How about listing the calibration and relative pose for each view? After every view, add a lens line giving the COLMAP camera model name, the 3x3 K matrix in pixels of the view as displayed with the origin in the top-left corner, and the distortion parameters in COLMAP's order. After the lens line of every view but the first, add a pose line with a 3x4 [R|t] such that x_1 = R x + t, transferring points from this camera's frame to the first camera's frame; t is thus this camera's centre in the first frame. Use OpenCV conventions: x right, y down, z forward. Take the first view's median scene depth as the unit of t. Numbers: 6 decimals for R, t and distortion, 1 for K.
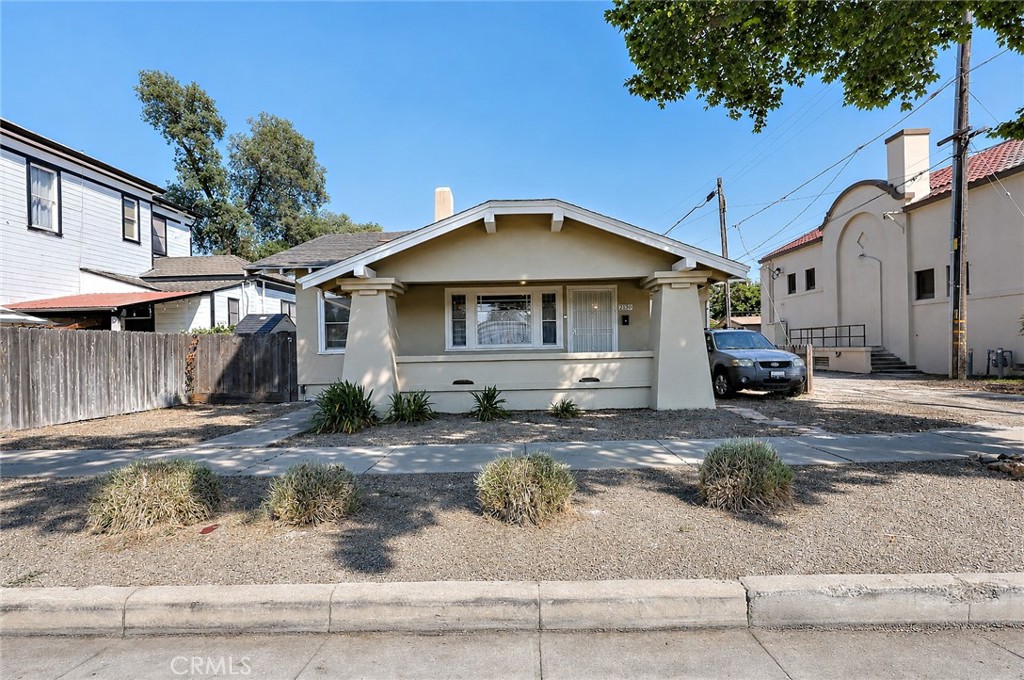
lens RADIAL K [[450.7, 0, 539.0], [0, 450.7, 343.4], [0, 0, 1]] dist [-0.020119, 0.000083]
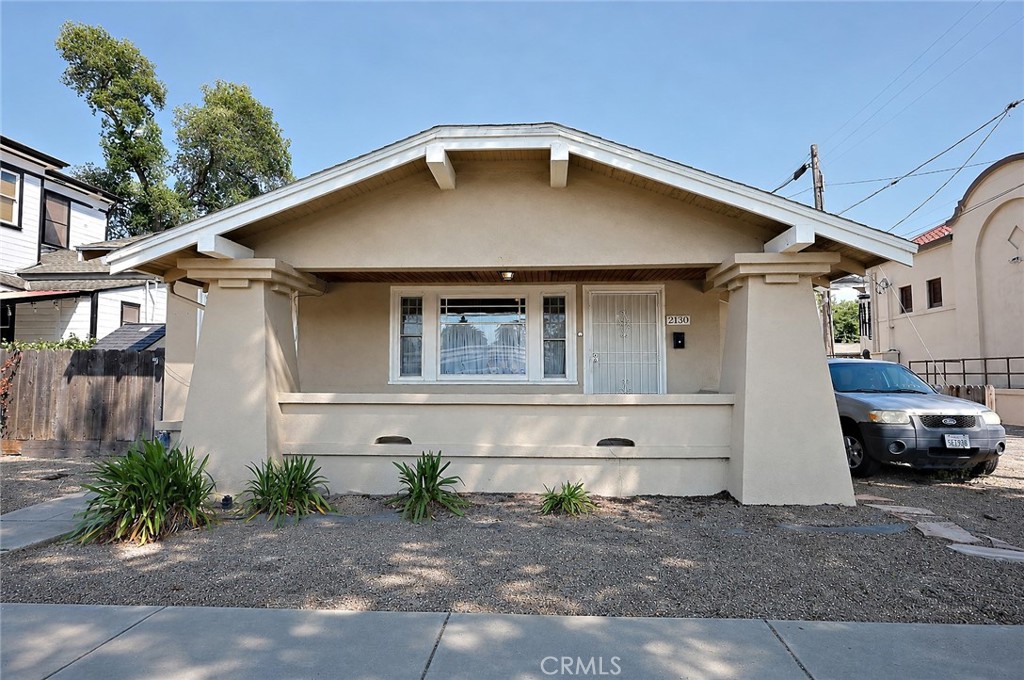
lens RADIAL K [[534.9, 0, 512.0], [0, 534.9, 340.0], [0, 0, 1]] dist [0.000297, -0.021619]
pose [[0.994385, 0.017197, -0.104420, 0.041430], [-0.023224, 0.998117, -0.056780, -0.005799], [0.103247, 0.058887, 0.992911, 0.246654]]
